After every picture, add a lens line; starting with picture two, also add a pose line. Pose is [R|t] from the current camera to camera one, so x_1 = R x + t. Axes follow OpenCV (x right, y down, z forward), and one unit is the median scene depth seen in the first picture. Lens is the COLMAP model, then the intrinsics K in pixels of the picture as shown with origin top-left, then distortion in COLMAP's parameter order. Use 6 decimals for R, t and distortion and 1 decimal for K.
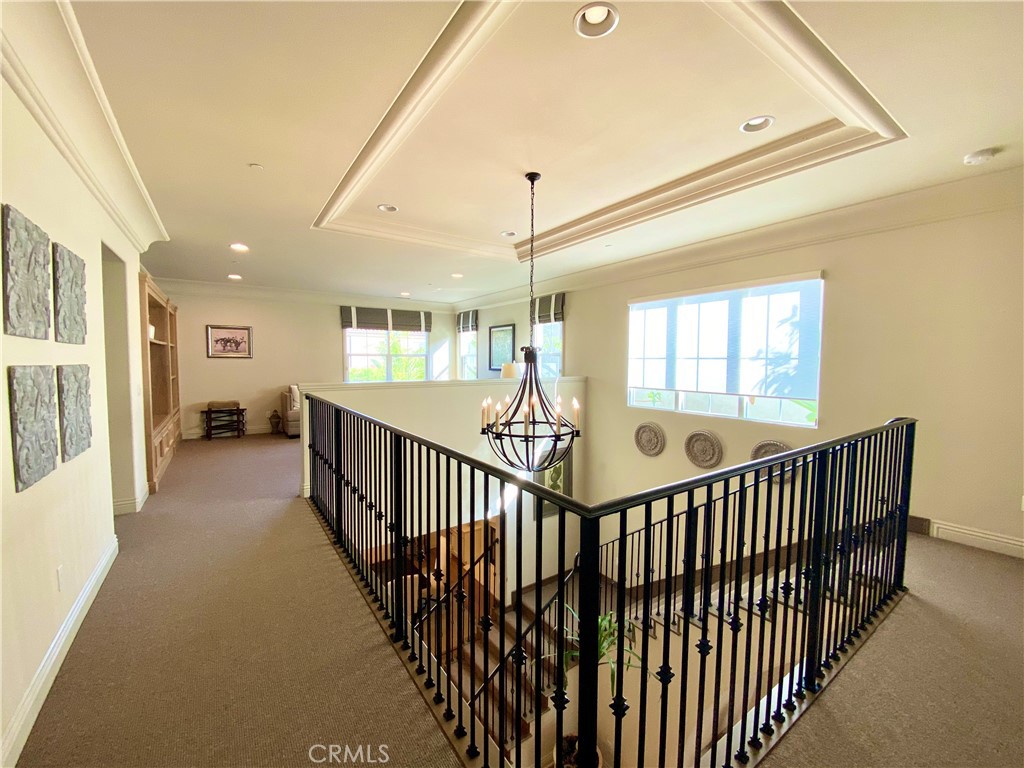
lens RADIAL K [[417.8, 0, 513.4], [0, 417.8, 381.5], [0, 0, 1]] dist [0.032165, -0.025163]
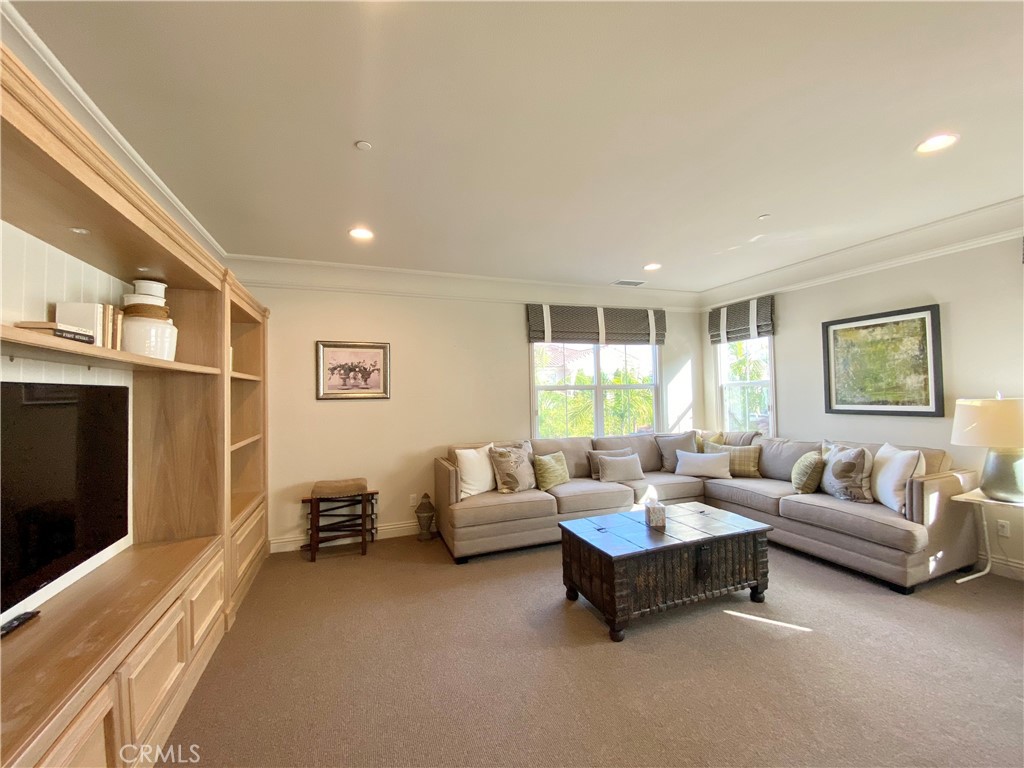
lens RADIAL K [[421.8, 0, 512.0], [0, 421.8, 384.0], [0, 0, 1]] dist [0.081777, -0.000058]
pose [[0.968036, -0.029052, -0.249122, -0.317462], [0.010356, 0.997051, -0.076035, -0.029896], [0.250597, 0.071025, 0.965483, 0.489634]]
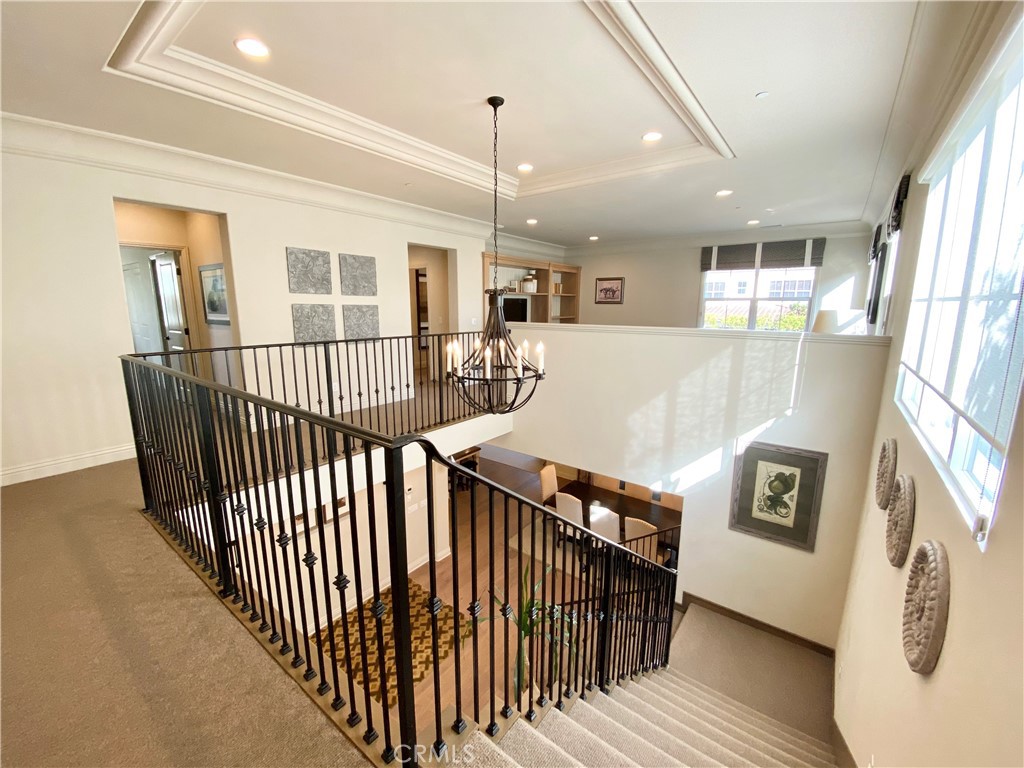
lens RADIAL K [[417.8, 0, 513.4], [0, 417.8, 381.5], [0, 0, 1]] dist [0.032165, -0.025163]
pose [[0.300978, 0.171666, -0.938053, 0.452348], [-0.054221, 0.985153, 0.162889, -0.014018], [0.952089, 0.001837, 0.305817, 0.330185]]
